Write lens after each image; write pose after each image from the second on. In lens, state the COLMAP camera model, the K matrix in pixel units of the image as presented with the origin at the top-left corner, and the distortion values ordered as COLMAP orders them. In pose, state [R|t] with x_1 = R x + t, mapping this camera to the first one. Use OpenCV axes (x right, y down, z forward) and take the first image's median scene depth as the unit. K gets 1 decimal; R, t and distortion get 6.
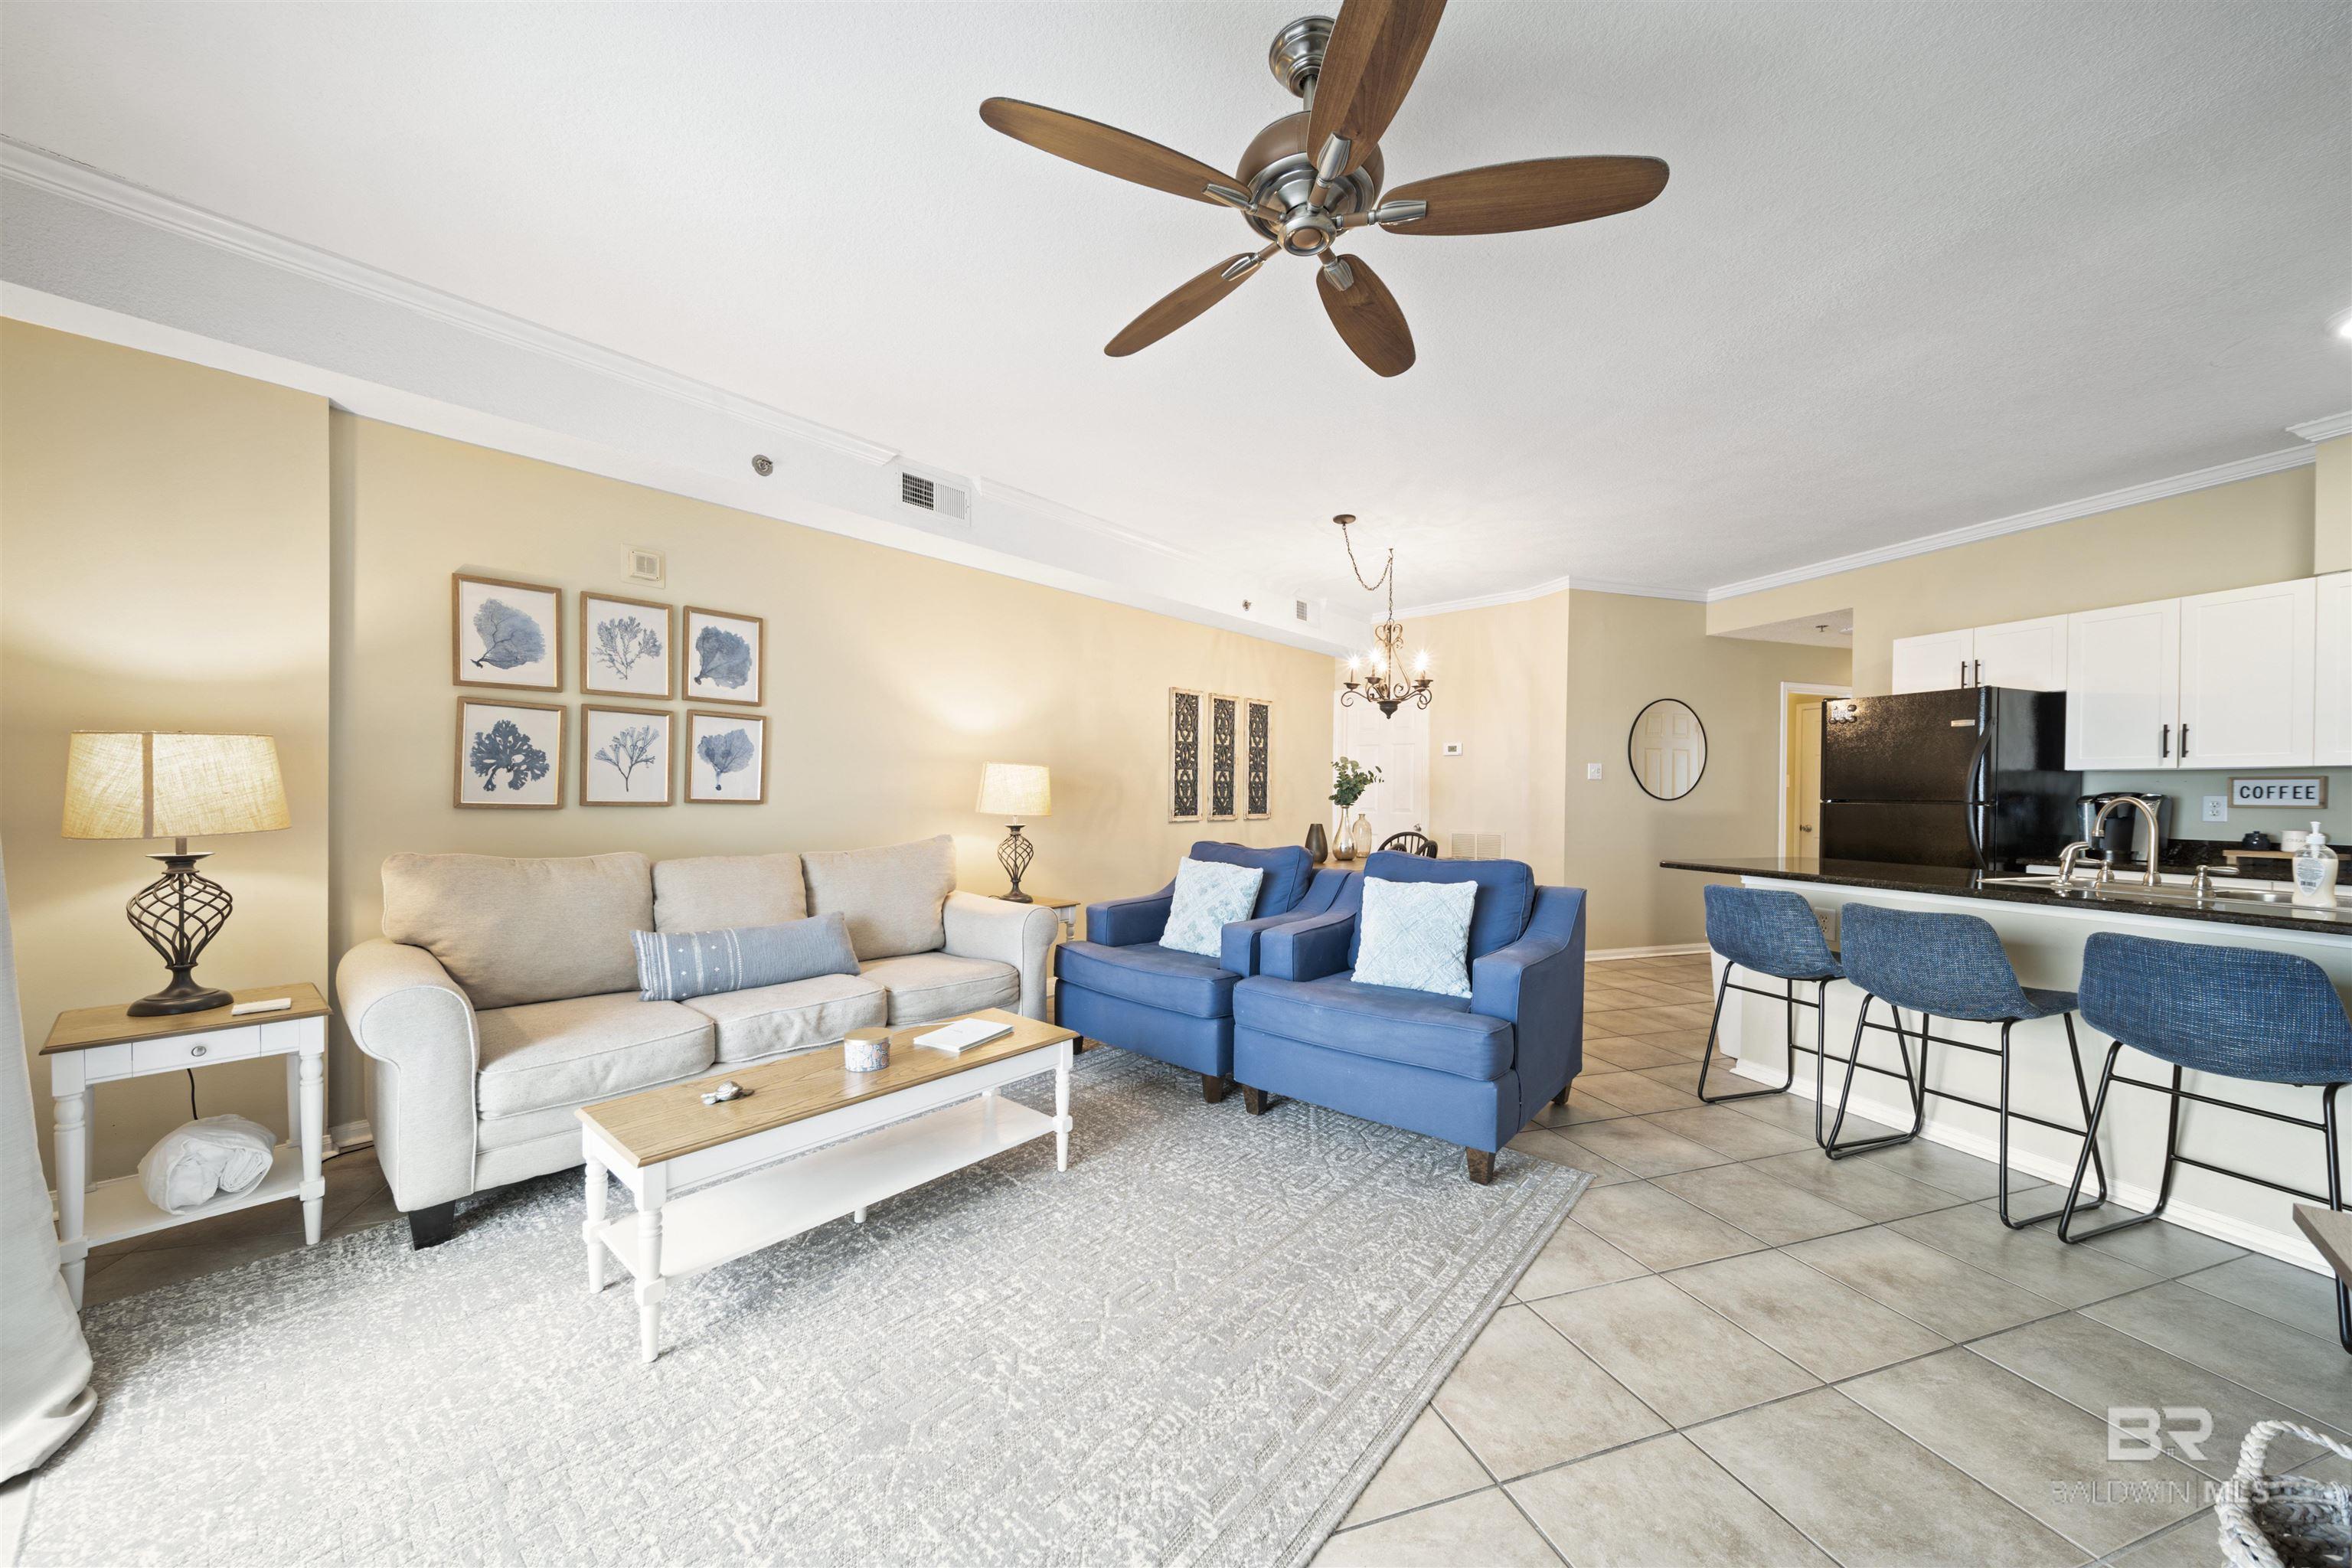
lens RADIAL K [[842.9, 0, 1174.3], [0, 842.9, 791.4], [0, 0, 1]] dist [-0.001499, -0.000640]
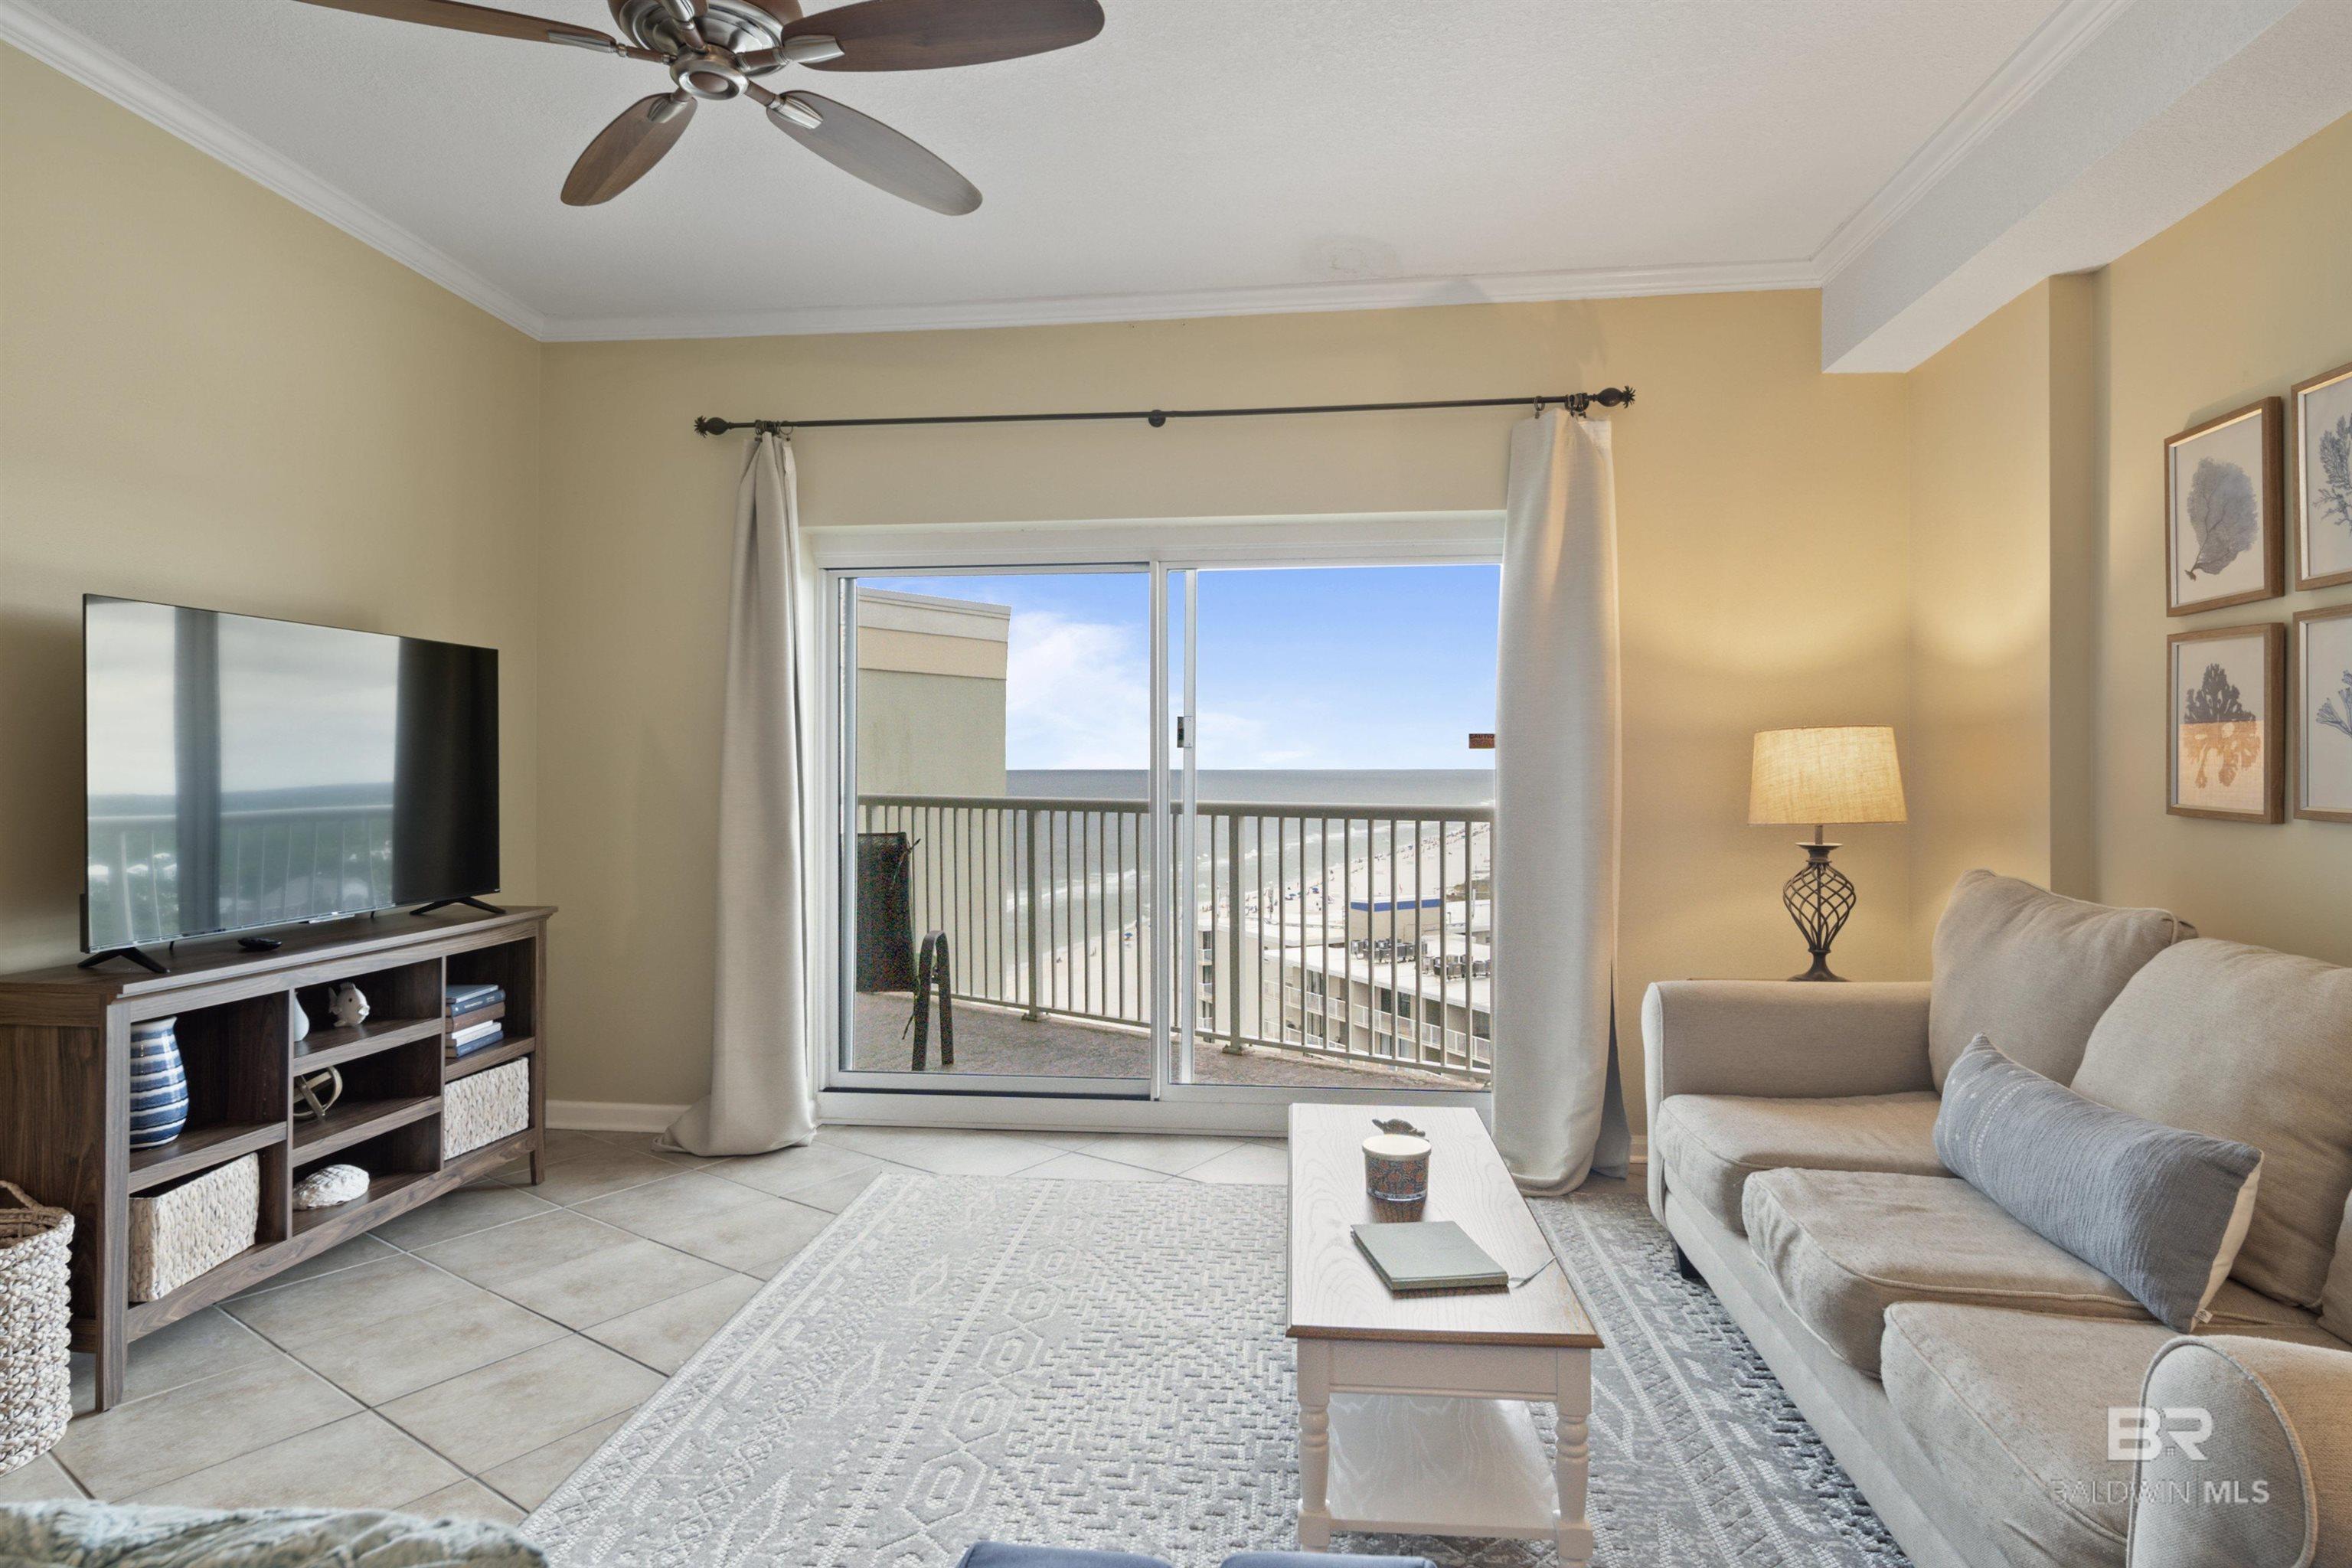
lens RADIAL K [[1294.5, 0, 1166.8], [0, 1294.5, 756.7], [0, 0, 1]] dist [0.002239, -0.001331]
pose [[-0.815671, -0.012045, -0.578391, 0.236882], [-0.002933, 0.999856, -0.016686, -0.003760], [0.578509, -0.011914, -0.815589, 1.066263]]
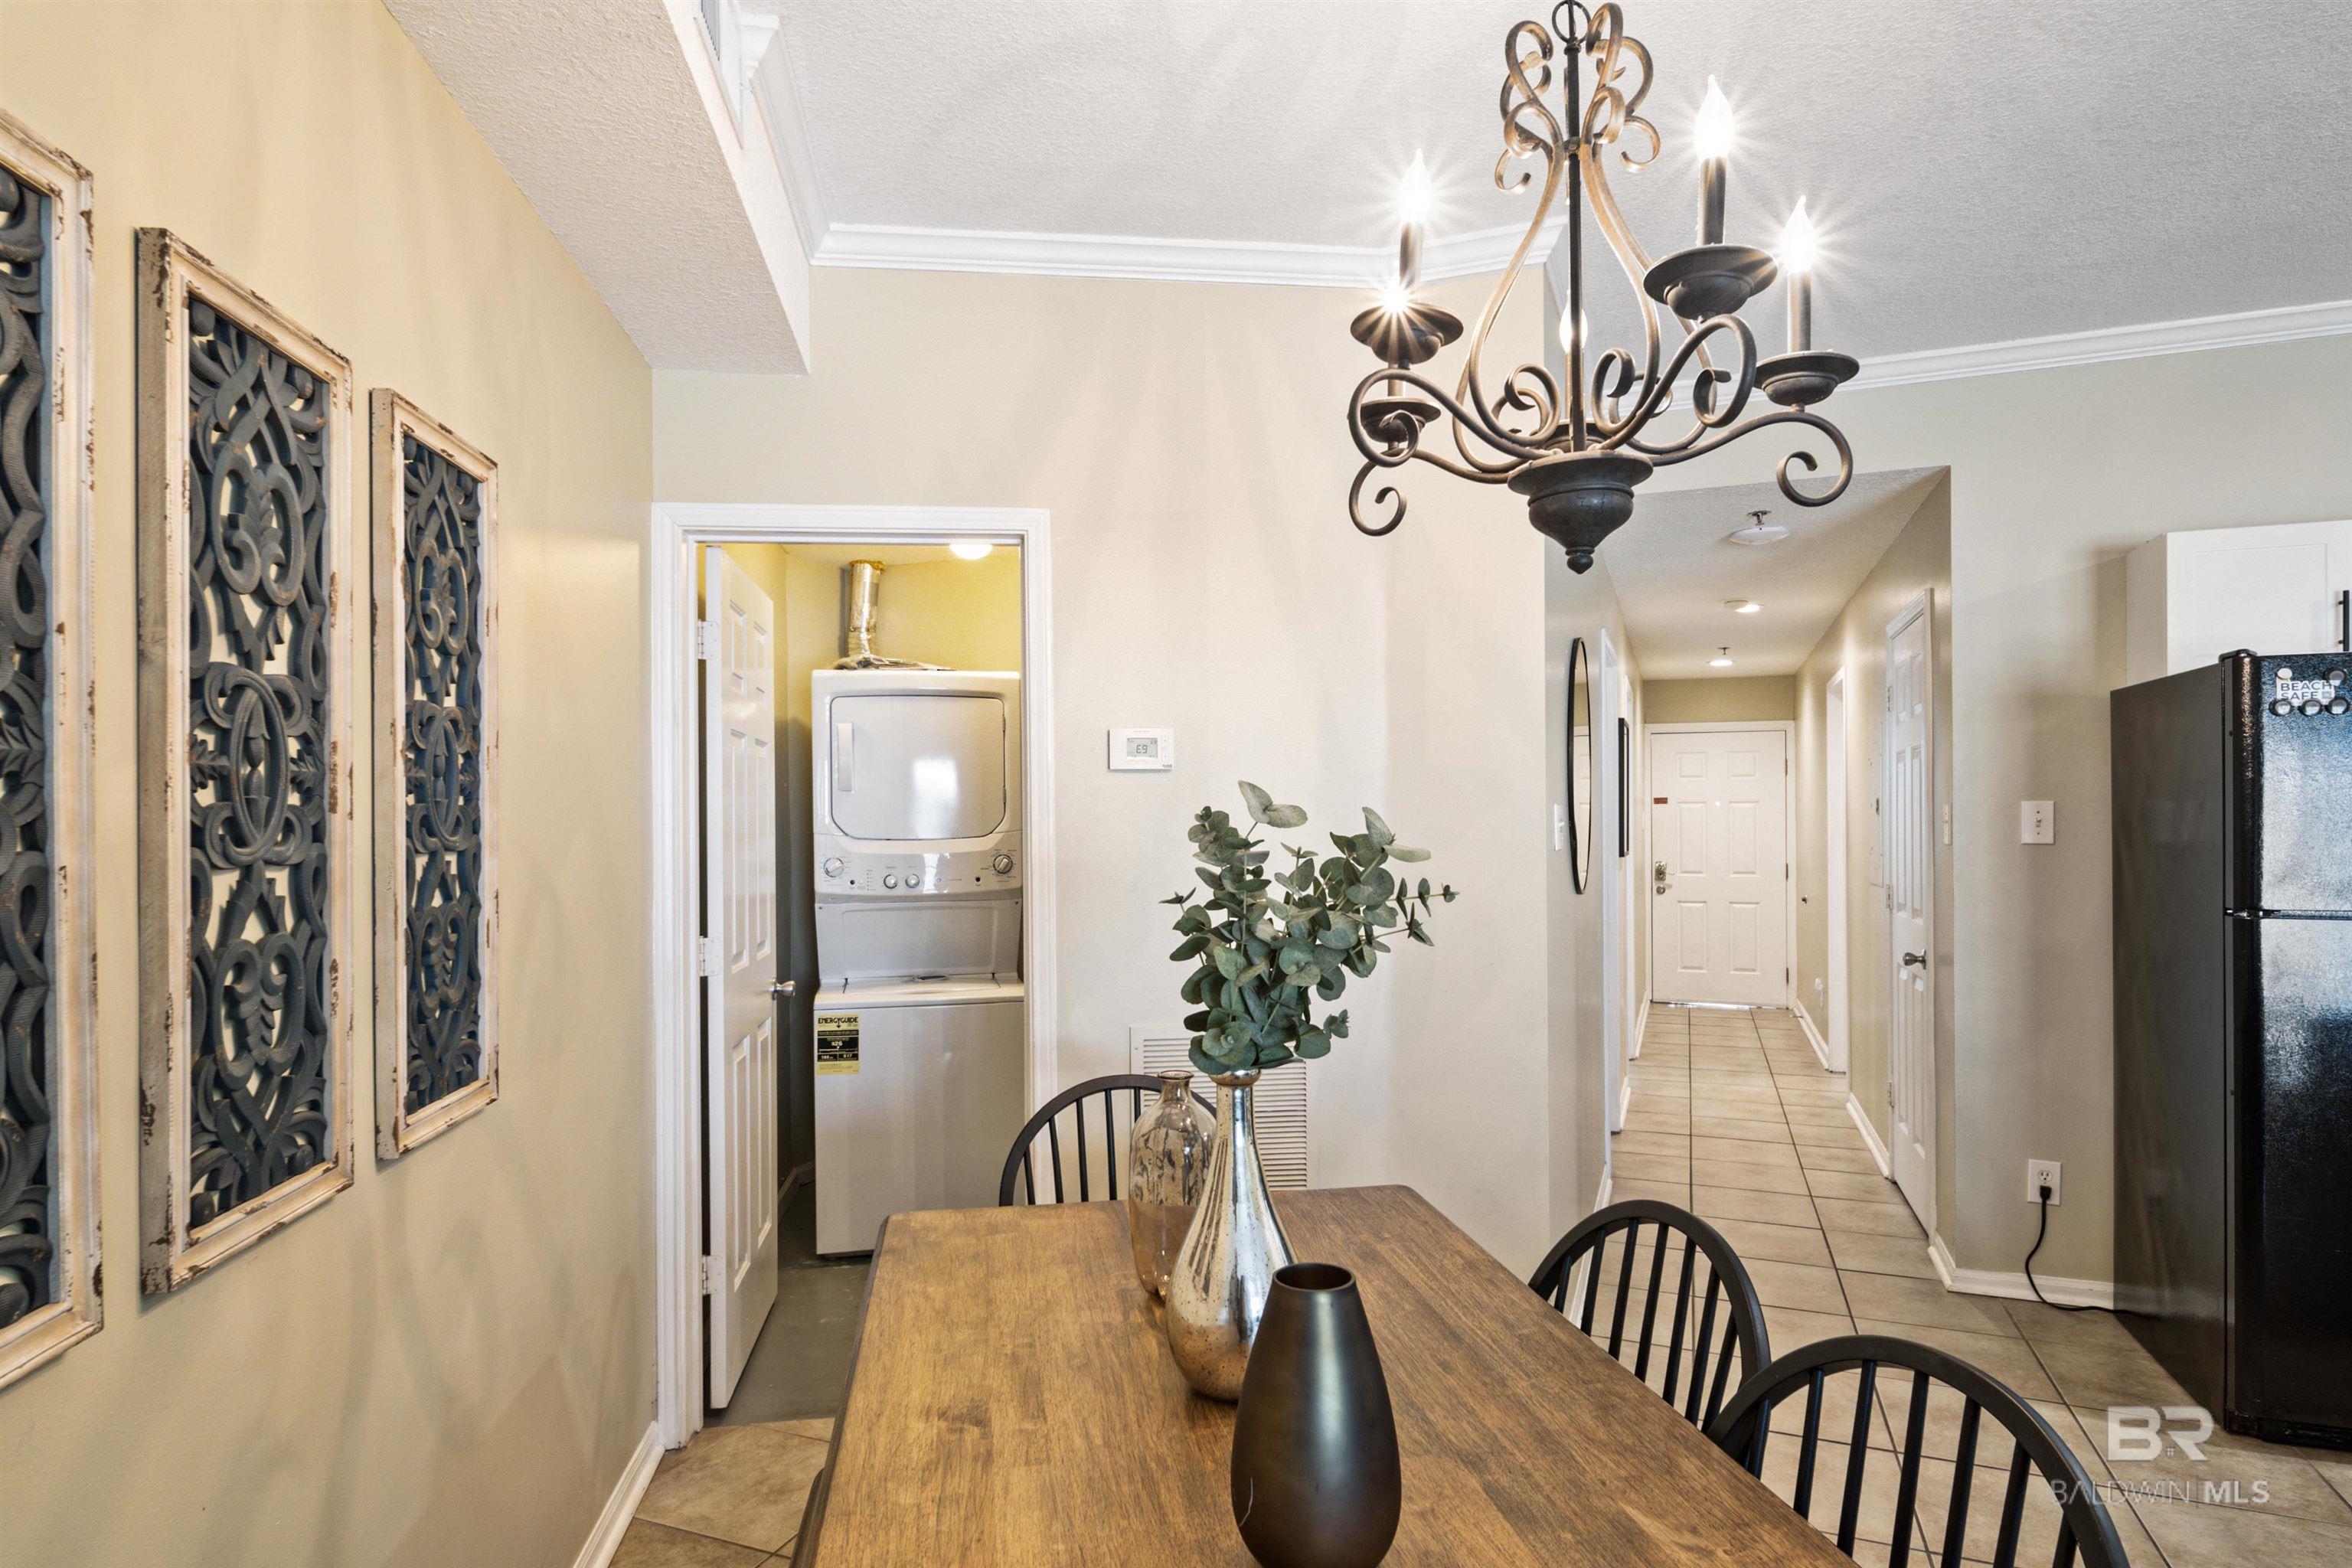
lens RADIAL K [[1278.9, 0, 1171.7], [0, 1278.9, 819.3], [0, 0, 1]] dist [0.001361, 0.000313]
pose [[0.643240, -0.016239, 0.765492, -0.004981], [0.008694, 0.999866, 0.013905, -0.057196], [-0.765615, -0.002289, 0.643295, 1.268764]]
